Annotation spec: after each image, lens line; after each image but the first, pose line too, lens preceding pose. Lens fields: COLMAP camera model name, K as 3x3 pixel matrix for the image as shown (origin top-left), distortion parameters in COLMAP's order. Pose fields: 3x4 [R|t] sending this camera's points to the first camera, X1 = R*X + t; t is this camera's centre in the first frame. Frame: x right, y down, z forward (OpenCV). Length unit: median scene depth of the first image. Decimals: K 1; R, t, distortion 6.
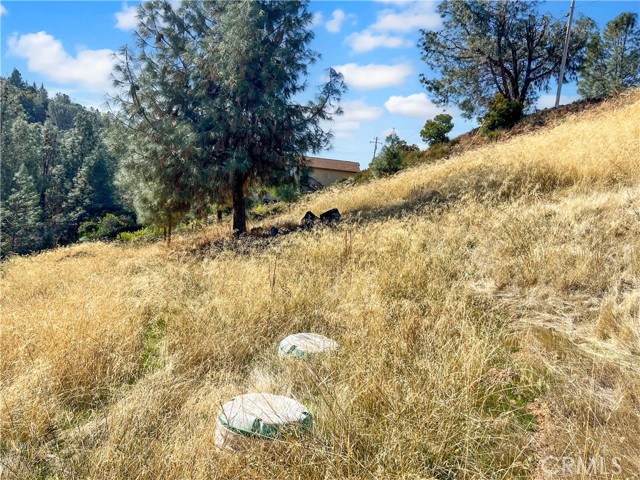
lens RADIAL K [[481.0, 0, 319.3], [0, 481.0, 226.1], [0, 0, 1]] dist [0.058795, -0.082572]
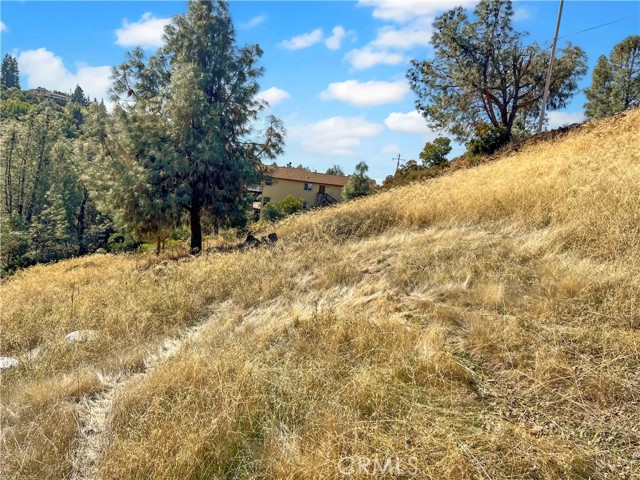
lens RADIAL K [[481.0, 0, 319.3], [0, 481.0, 226.1], [0, 0, 1]] dist [0.058795, -0.082572]
pose [[0.994860, 0.018536, -0.099546, 0.119470], [-0.020667, 0.999578, -0.020425, -0.015035], [0.099126, 0.022377, 0.994823, -0.072666]]
